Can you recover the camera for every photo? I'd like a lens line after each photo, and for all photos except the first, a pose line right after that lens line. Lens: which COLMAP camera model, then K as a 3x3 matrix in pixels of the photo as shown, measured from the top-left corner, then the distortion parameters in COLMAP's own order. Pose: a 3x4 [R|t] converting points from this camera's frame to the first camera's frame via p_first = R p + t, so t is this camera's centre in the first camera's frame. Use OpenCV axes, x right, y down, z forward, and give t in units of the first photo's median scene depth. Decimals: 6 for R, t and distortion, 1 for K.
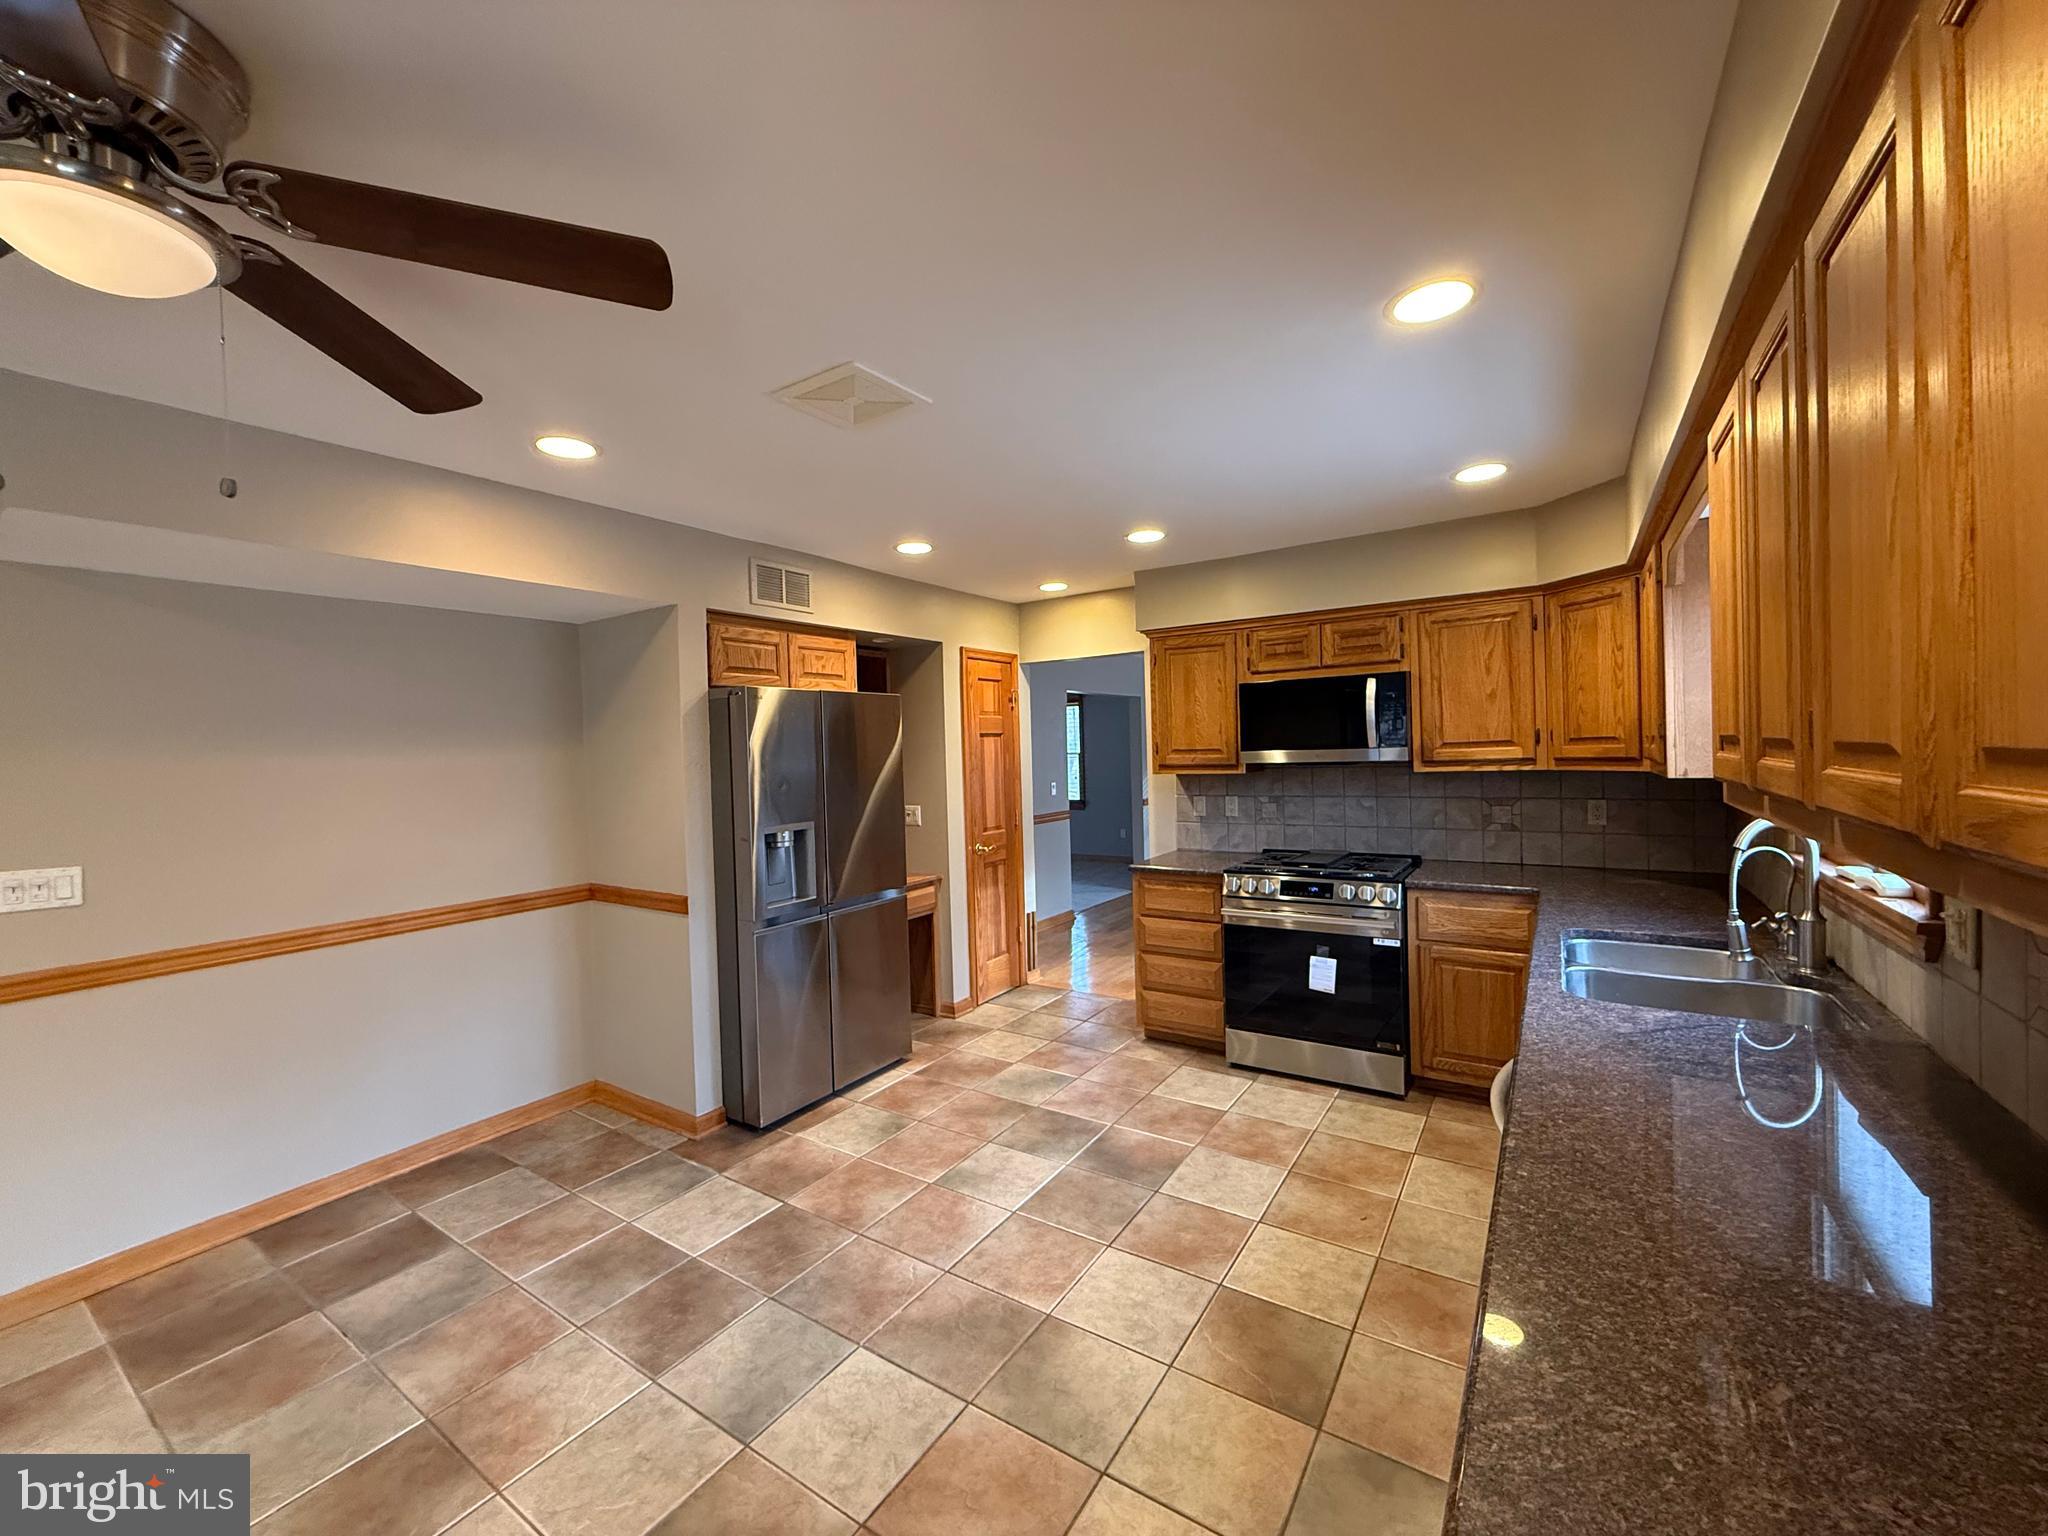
lens RADIAL K [[817.0, 0, 1017.2], [0, 817.0, 770.8], [0, 0, 1]] dist [0.000429, 0.000522]
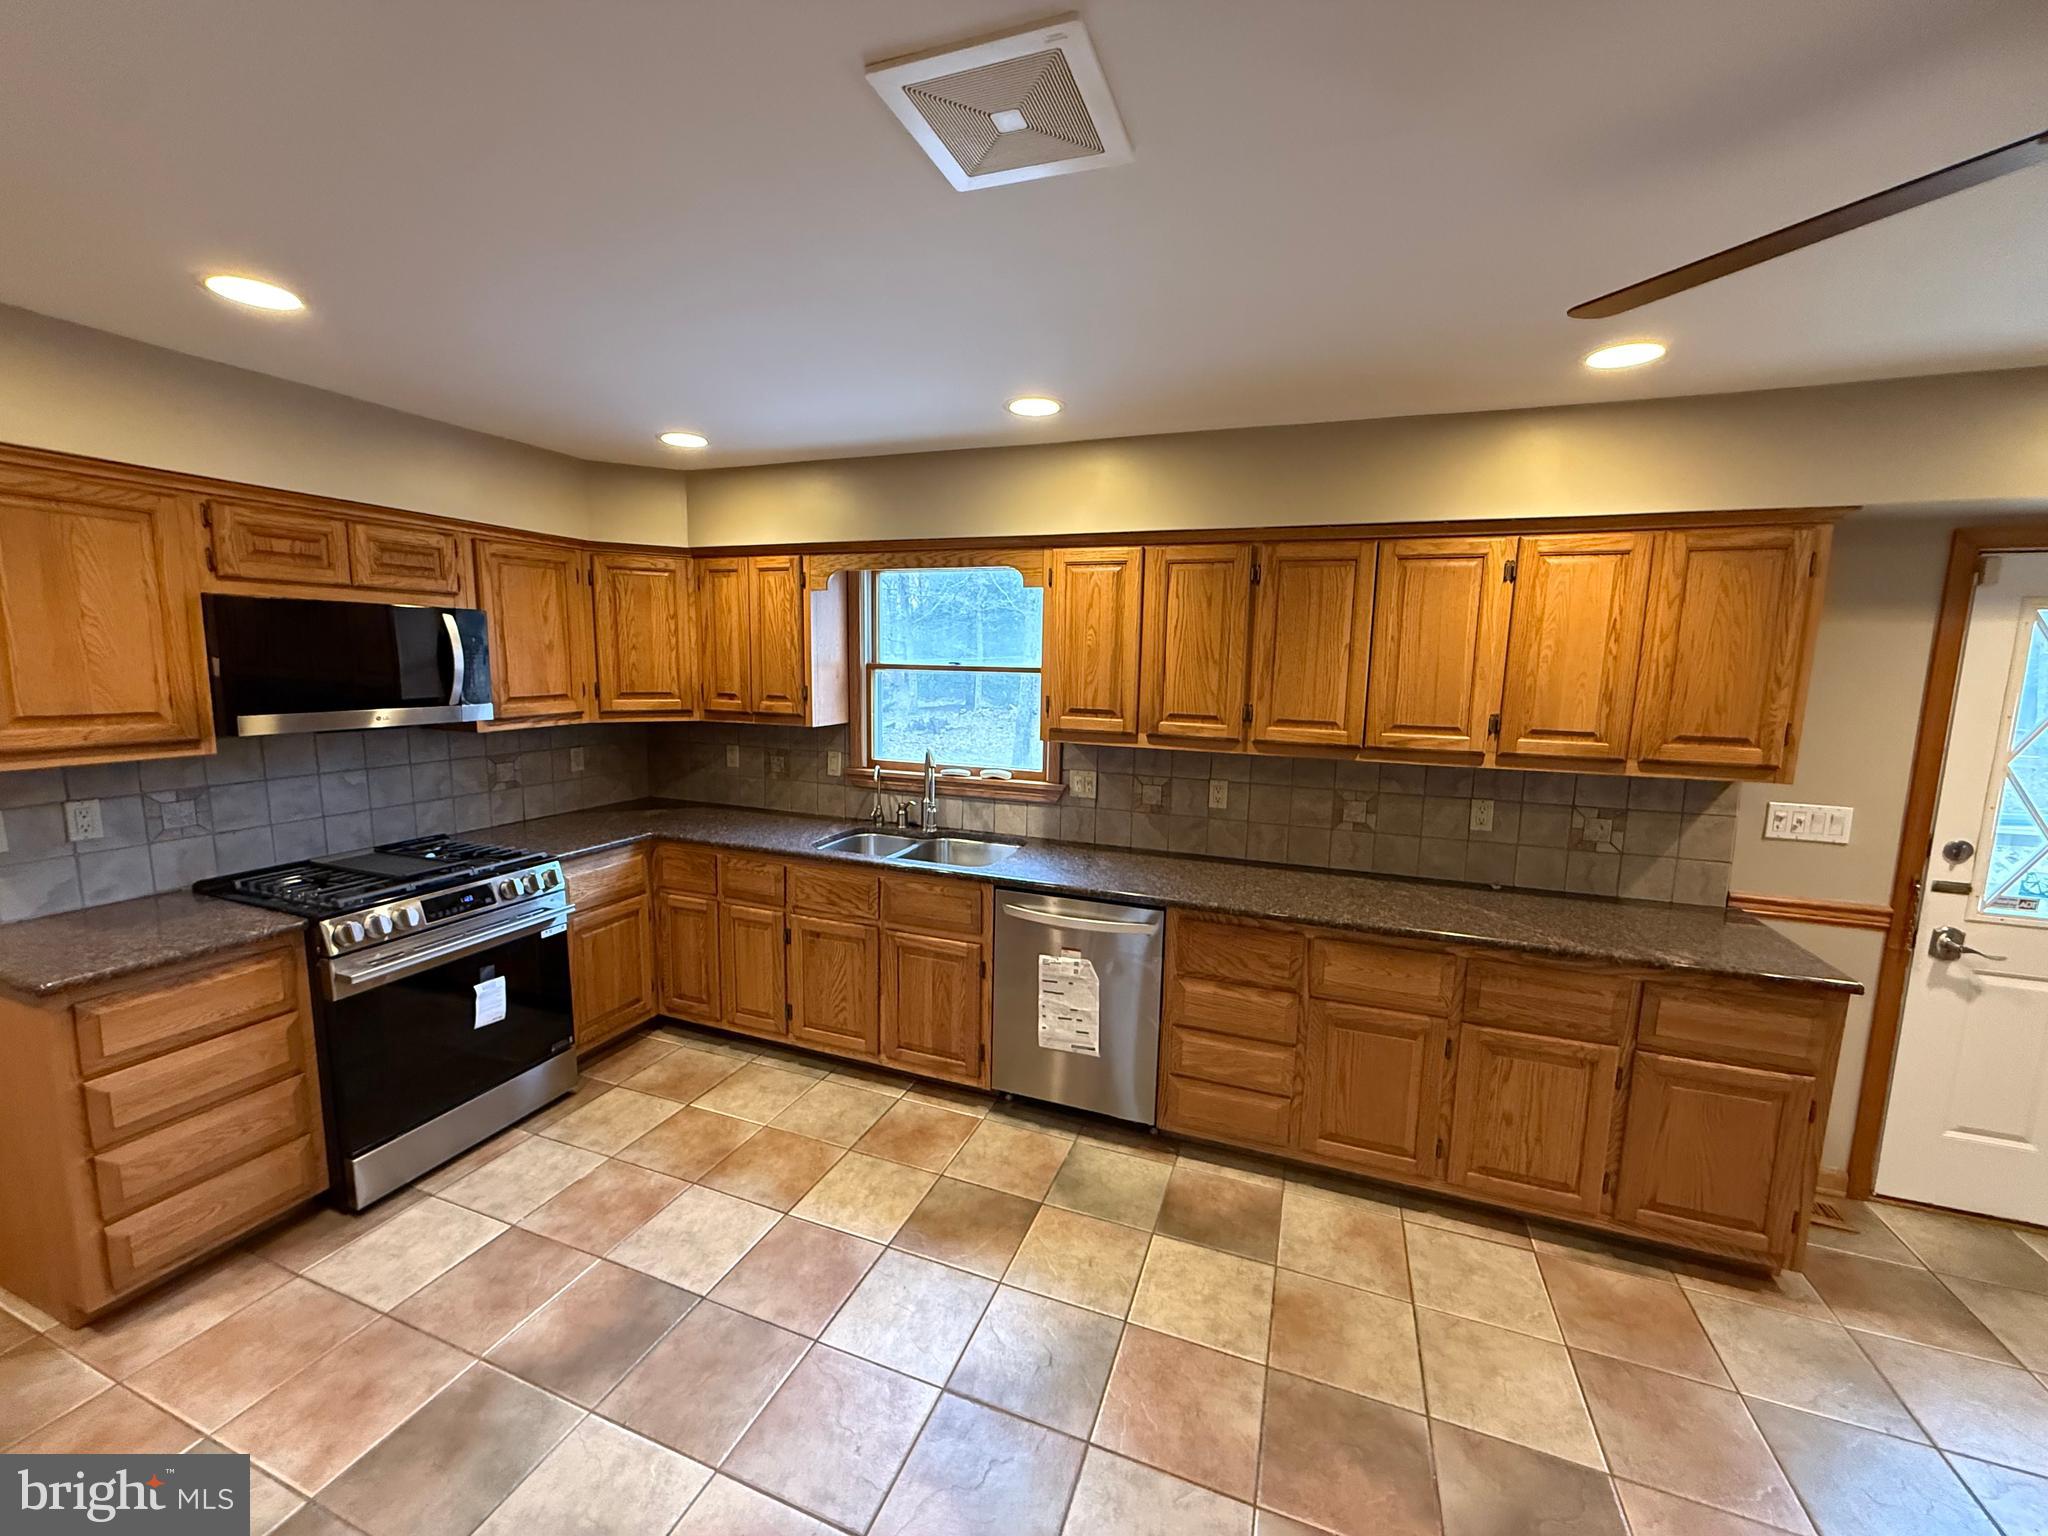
lens RADIAL K [[817.0, 0, 1017.2], [0, 817.0, 770.8], [0, 0, 1]] dist [0.000429, 0.000522]
pose [[-0.226957, -0.111037, 0.967554, -0.460593], [0.009714, 0.993172, 0.116256, -0.053179], [-0.973856, 0.035784, -0.224329, 0.676402]]
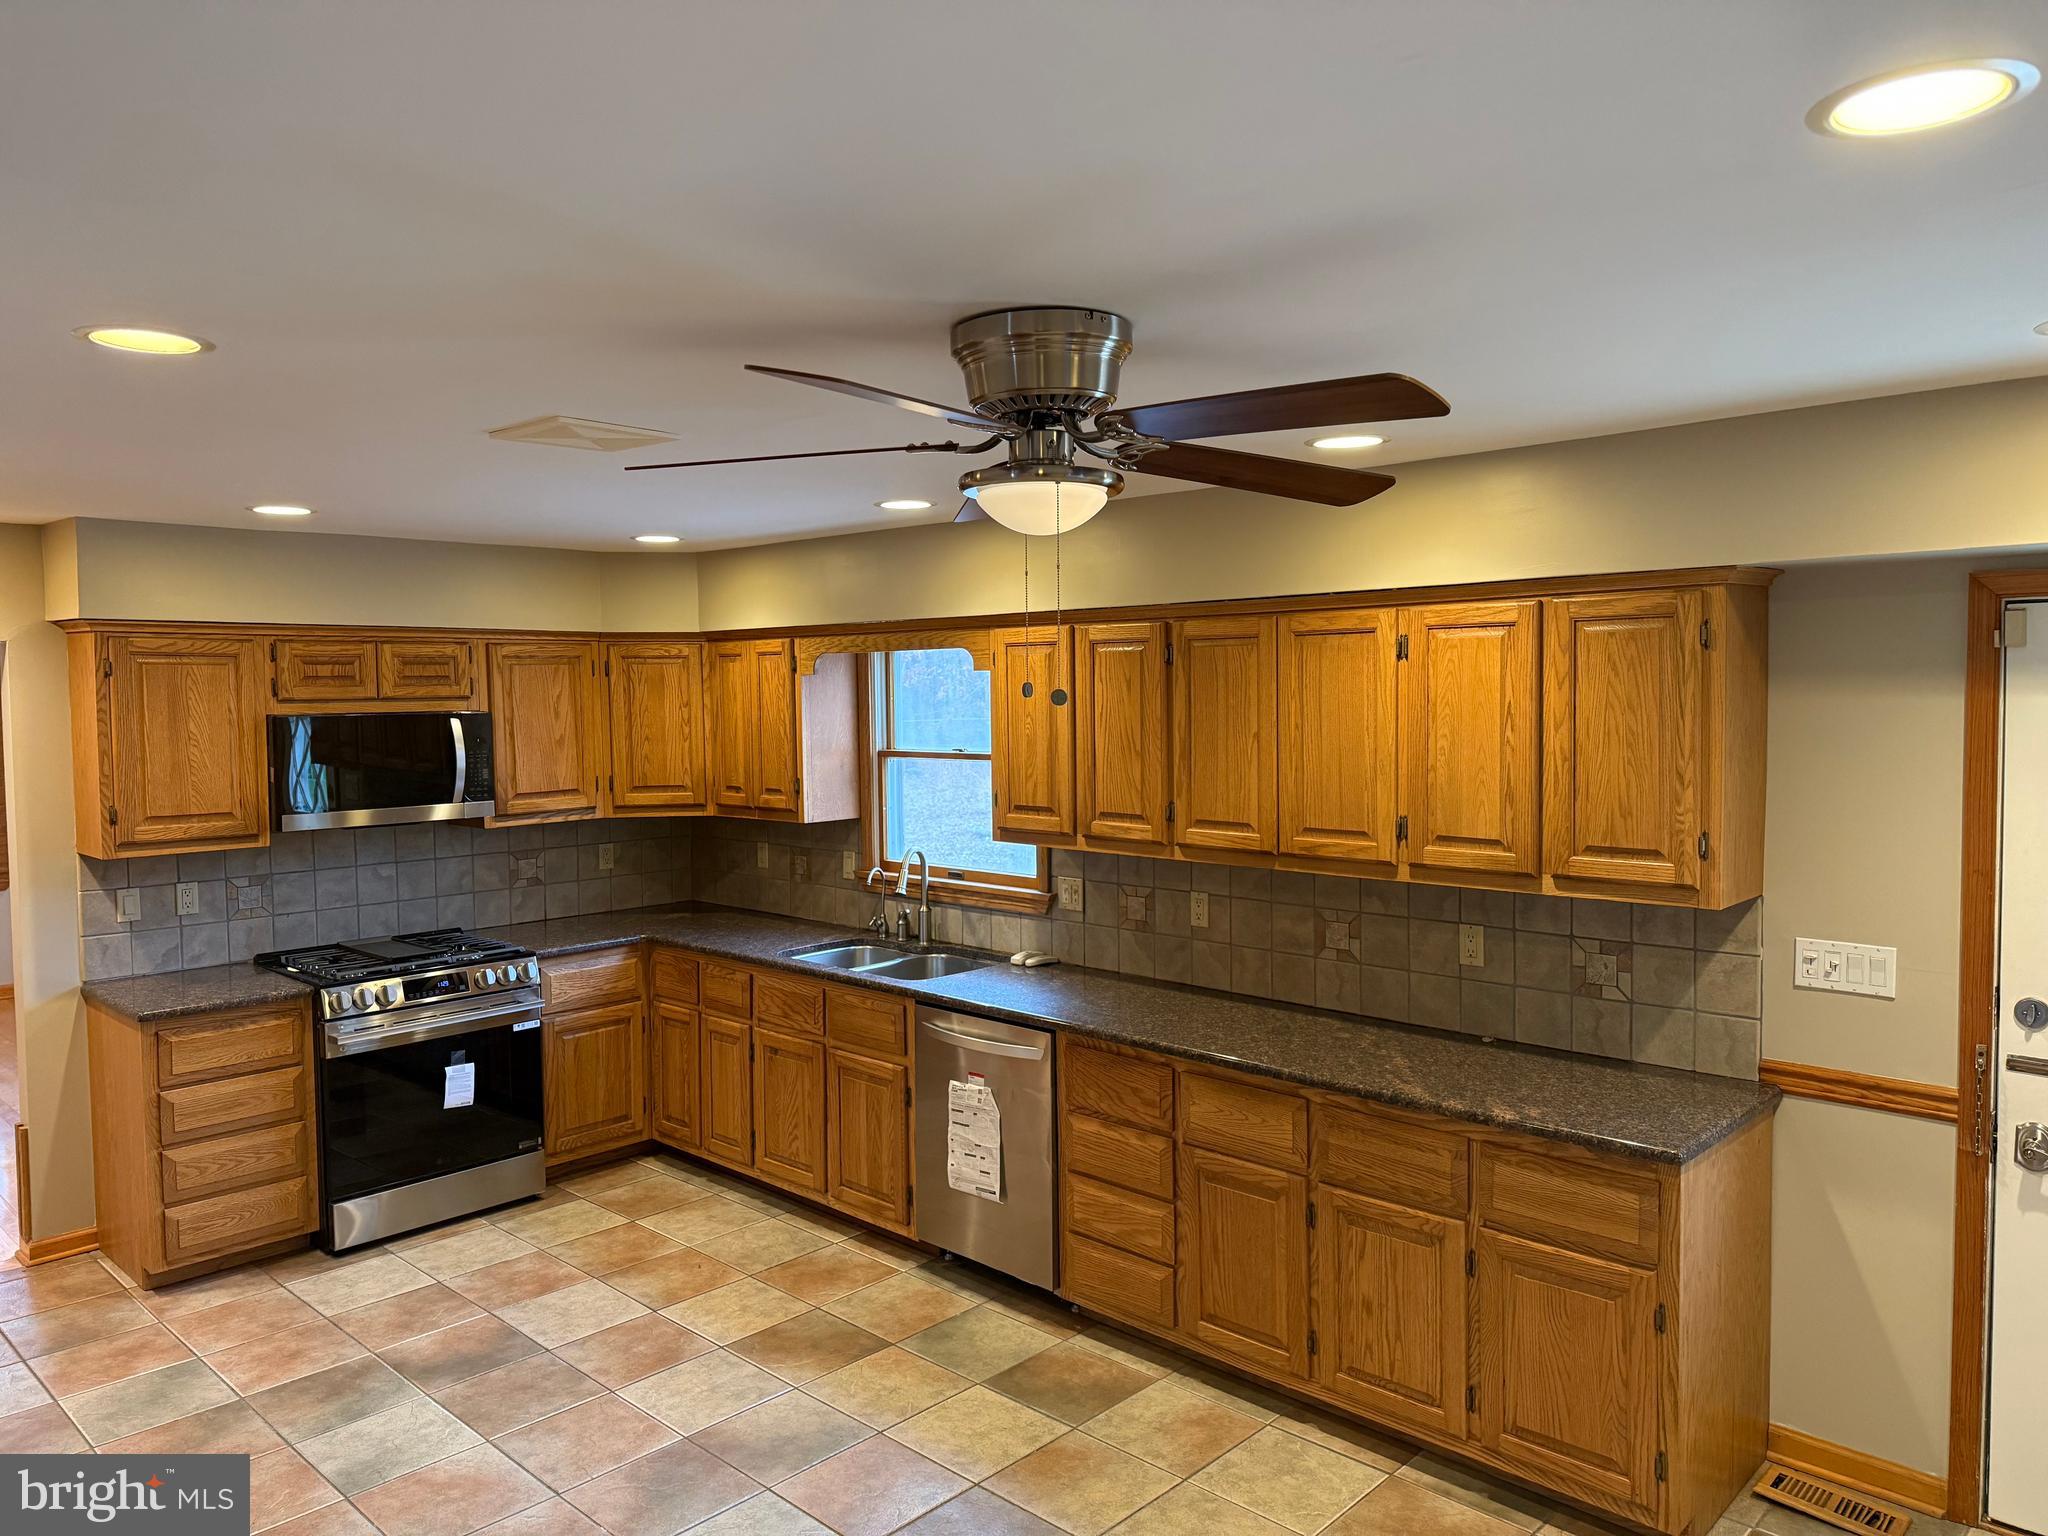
lens RADIAL K [[1454.2, 0, 1009.0], [0, 1454.2, 765.0], [0, 0, 1]] dist [0.133420, -0.184169]
pose [[0.179384, -0.026621, 0.983419, -0.964139], [0.030176, 0.999312, 0.021547, -0.084307], [-0.983316, 0.025810, 0.180064, 0.187500]]
